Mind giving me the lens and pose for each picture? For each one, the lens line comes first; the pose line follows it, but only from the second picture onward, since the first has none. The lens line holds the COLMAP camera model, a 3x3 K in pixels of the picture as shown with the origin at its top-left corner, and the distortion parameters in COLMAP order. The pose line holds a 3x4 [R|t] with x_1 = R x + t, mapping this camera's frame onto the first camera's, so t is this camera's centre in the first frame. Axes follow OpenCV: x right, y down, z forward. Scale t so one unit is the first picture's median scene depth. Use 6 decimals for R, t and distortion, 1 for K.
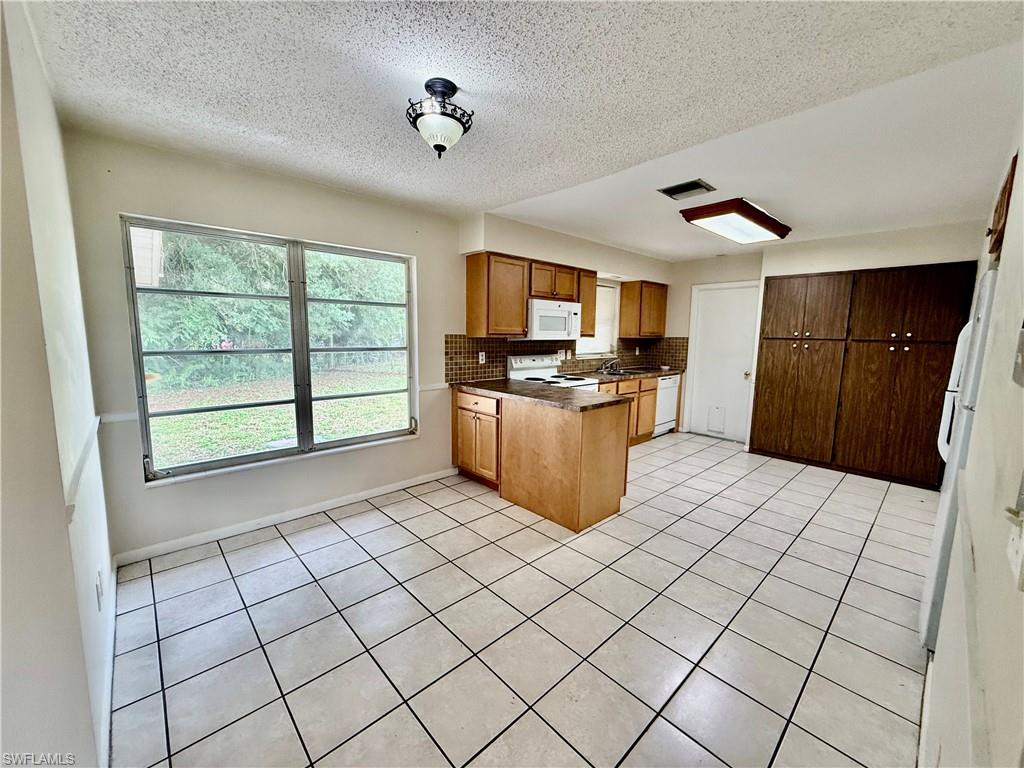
lens RADIAL K [[408.6, 0, 509.6], [0, 408.6, 383.0], [0, 0, 1]] dist [0.000521, -0.000065]
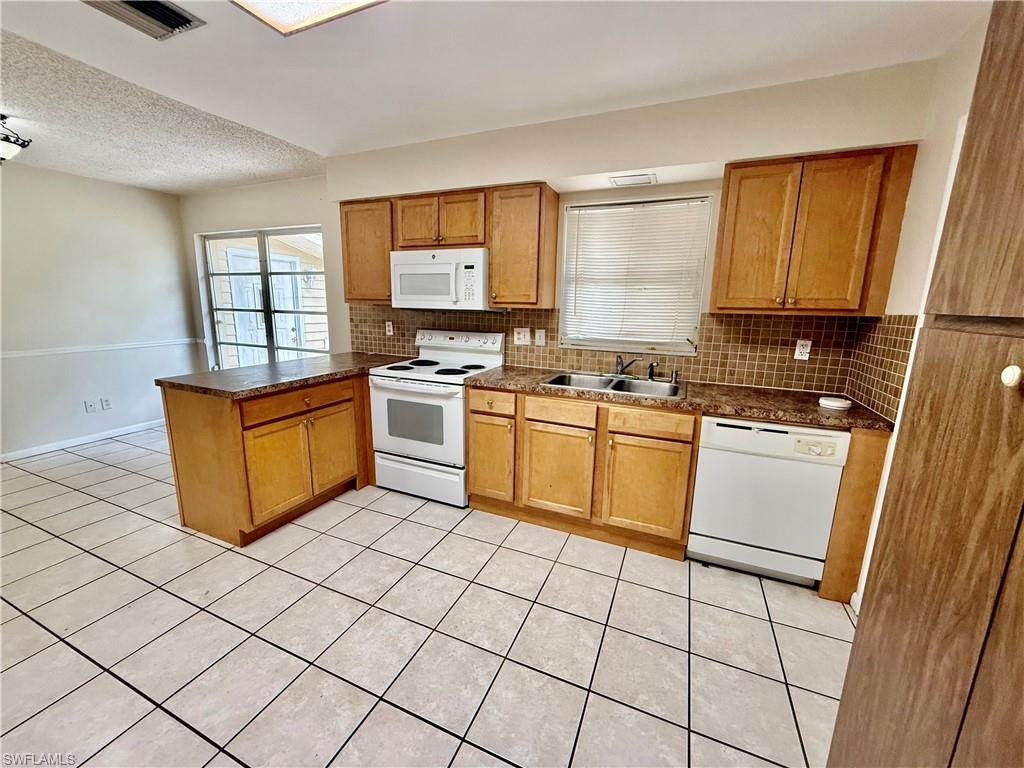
lens RADIAL K [[408.6, 0, 505.7], [0, 408.6, 381.1], [0, 0, 1]] dist [0.000521, -0.000065]
pose [[0.399741, 0.169125, -0.900891, 0.847551], [-0.126579, 0.983600, 0.128487, -0.096918], [0.907847, 0.062672, 0.414592, 0.899838]]
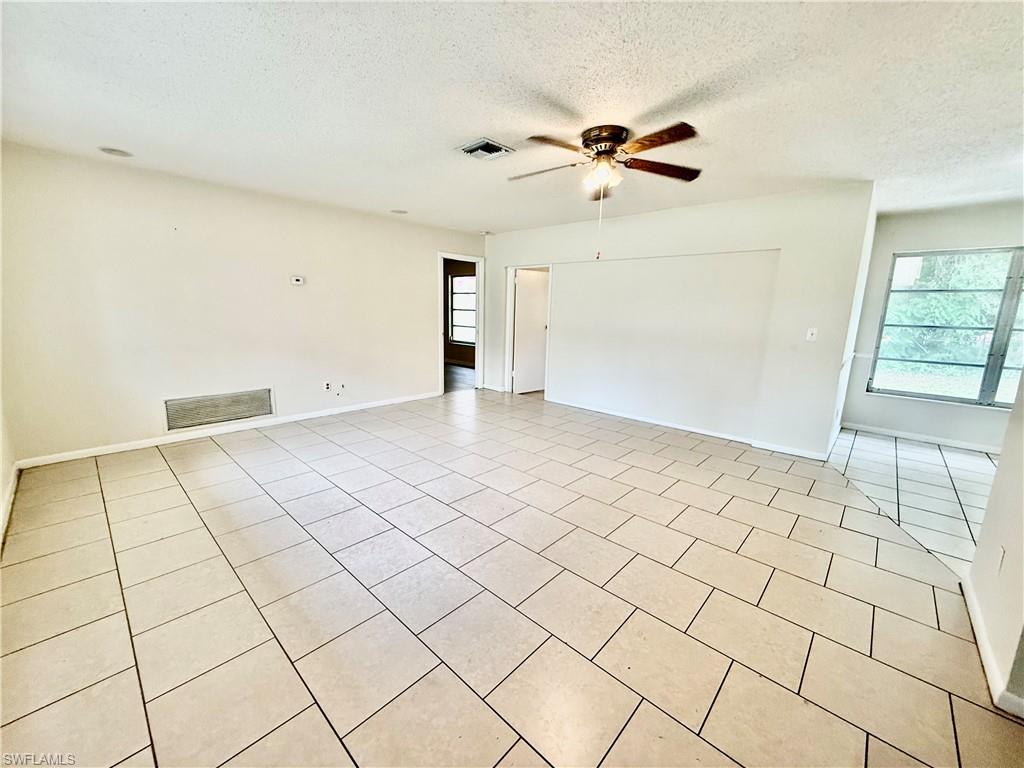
lens RADIAL K [[408.6, 0, 510.8], [0, 408.6, 385.3], [0, 0, 1]] dist [0.000521, -0.000065]
pose [[0.080665, 0.174623, -0.981326, 0.541125], [-0.148662, 0.975630, 0.161389, 0.094563], [0.985592, 0.132868, 0.104659, -0.539971]]
